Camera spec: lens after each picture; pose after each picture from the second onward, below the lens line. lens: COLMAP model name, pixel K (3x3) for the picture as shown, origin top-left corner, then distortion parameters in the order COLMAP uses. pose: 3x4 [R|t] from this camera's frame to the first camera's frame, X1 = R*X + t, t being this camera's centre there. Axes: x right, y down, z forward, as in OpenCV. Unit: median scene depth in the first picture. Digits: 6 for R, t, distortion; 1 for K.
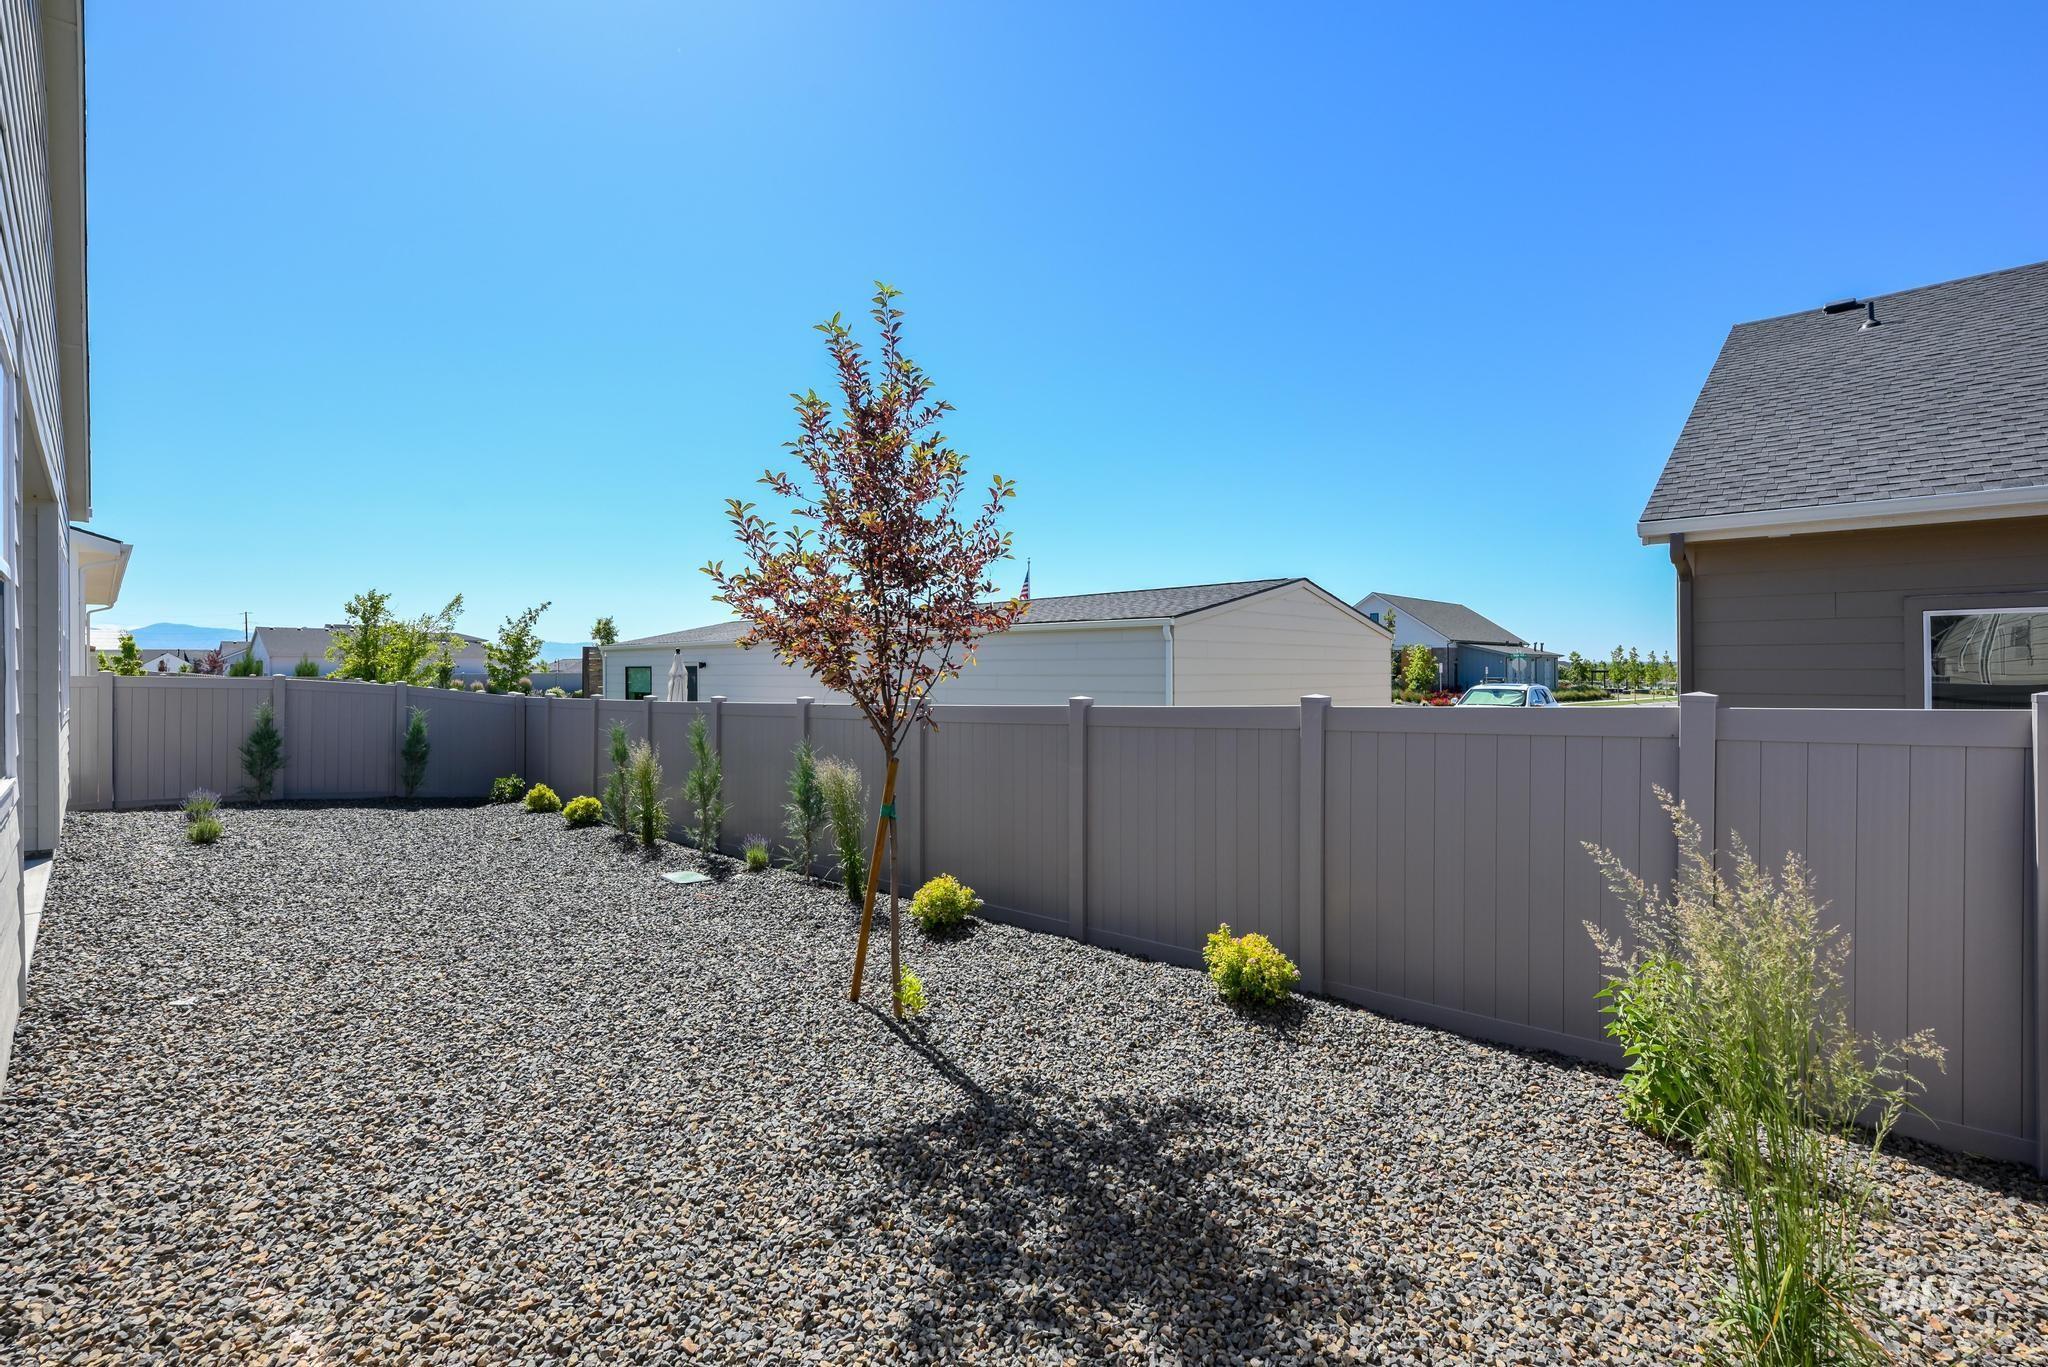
lens RADIAL K [[891.8, 0, 1023.2], [0, 891.8, 676.7], [0, 0, 1]] dist [-0.001593, -0.000032]
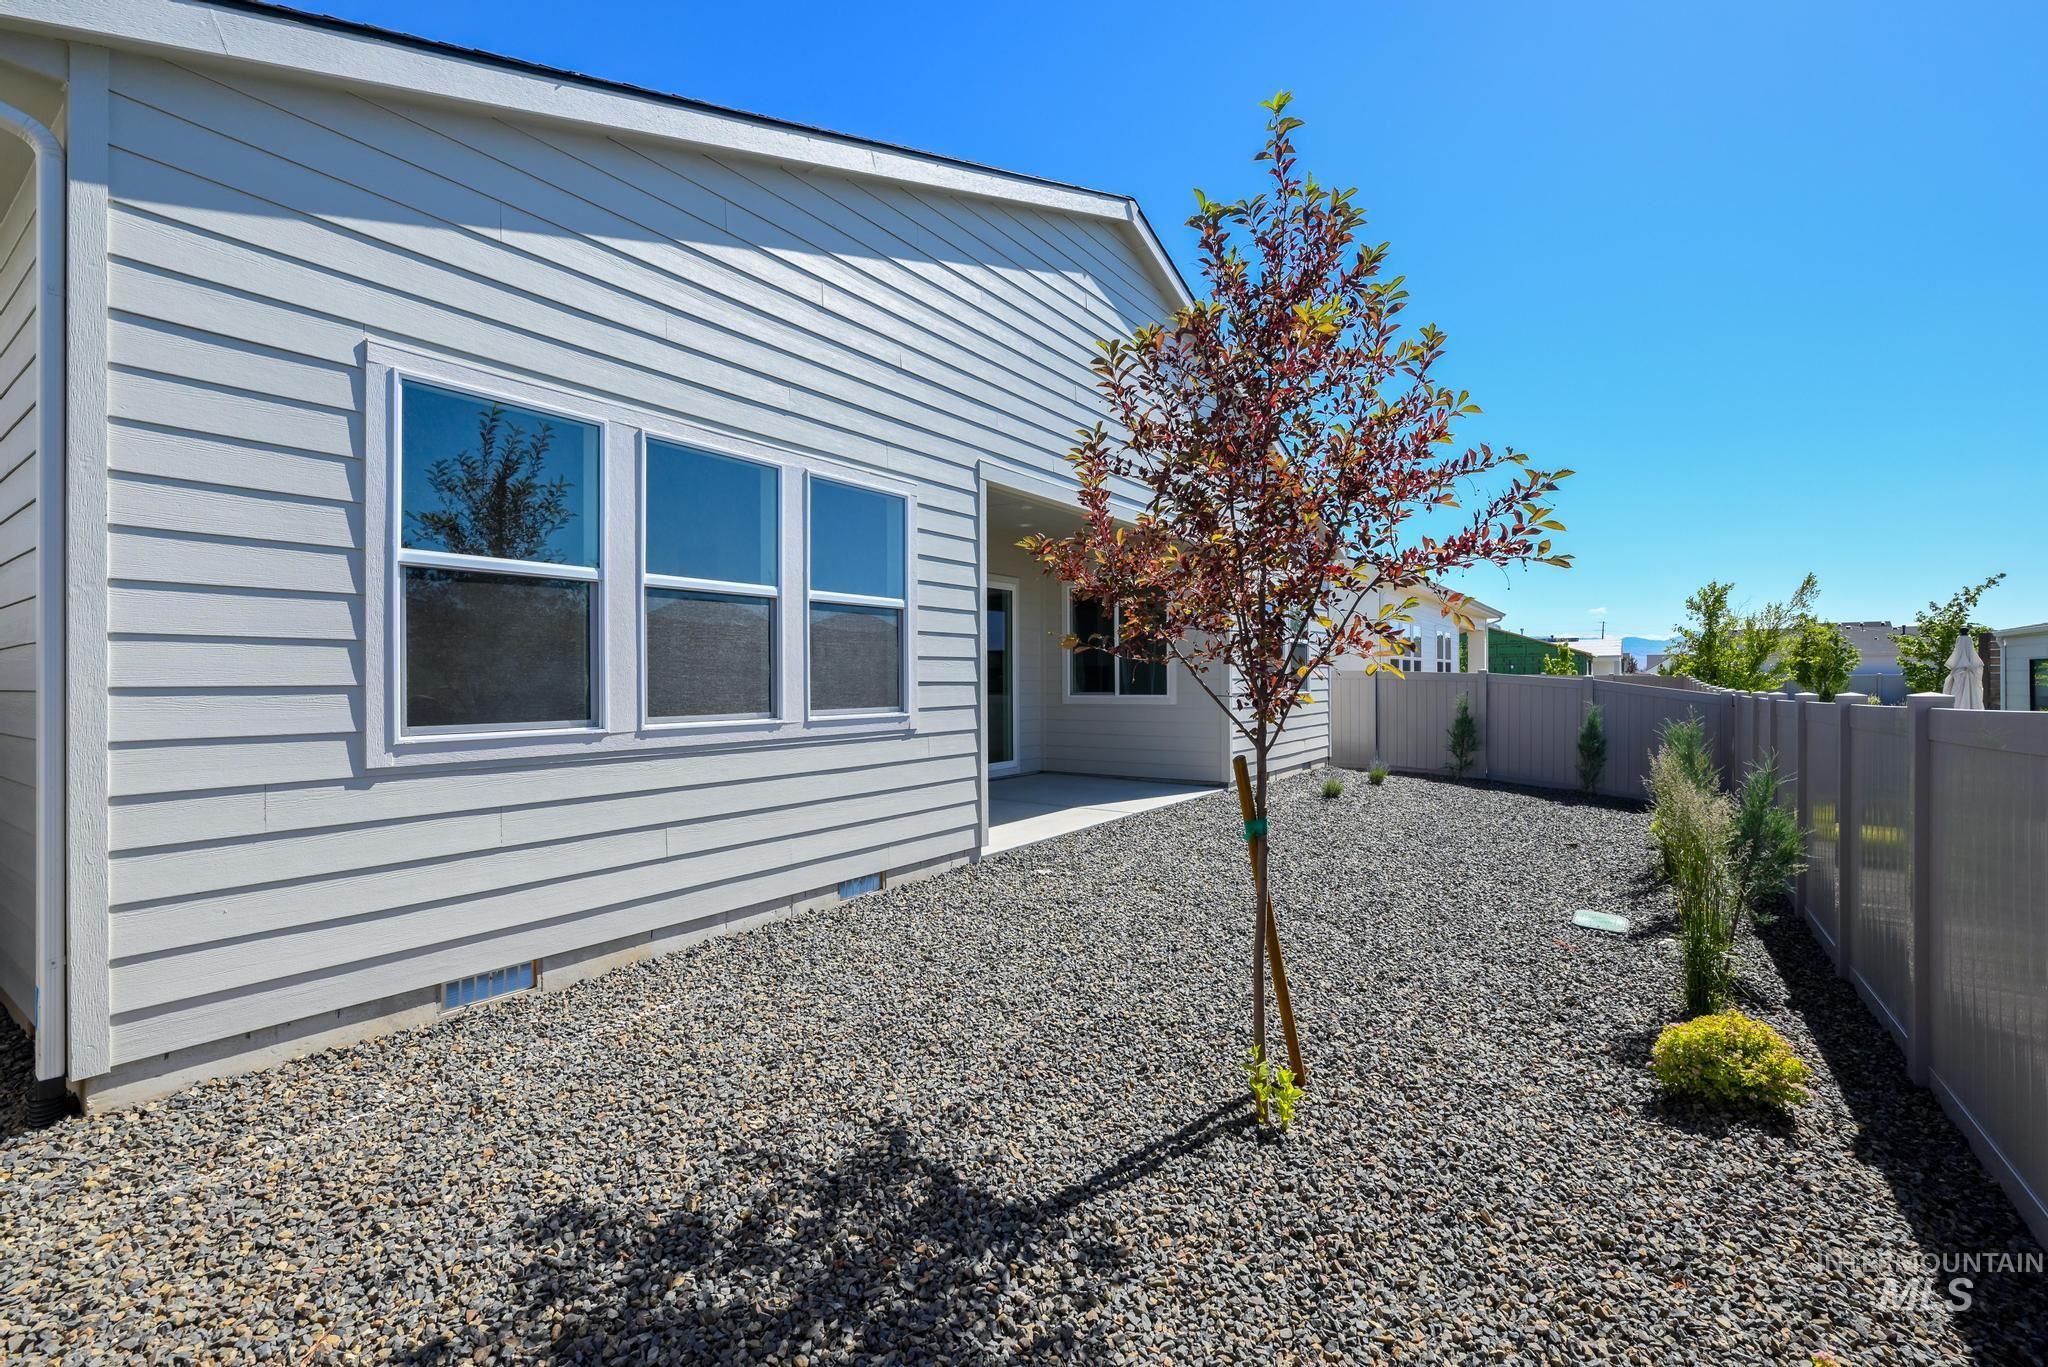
lens RADIAL K [[891.8, 0, 1025.2], [0, 891.8, 681.6], [0, 0, 1]] dist [-0.001593, -0.000032]
pose [[0.164258, 0.007474, -0.986389, 0.188117], [-0.005167, 0.999964, 0.006716, 0.009757], [0.986404, 0.003993, 0.164290, 0.242460]]
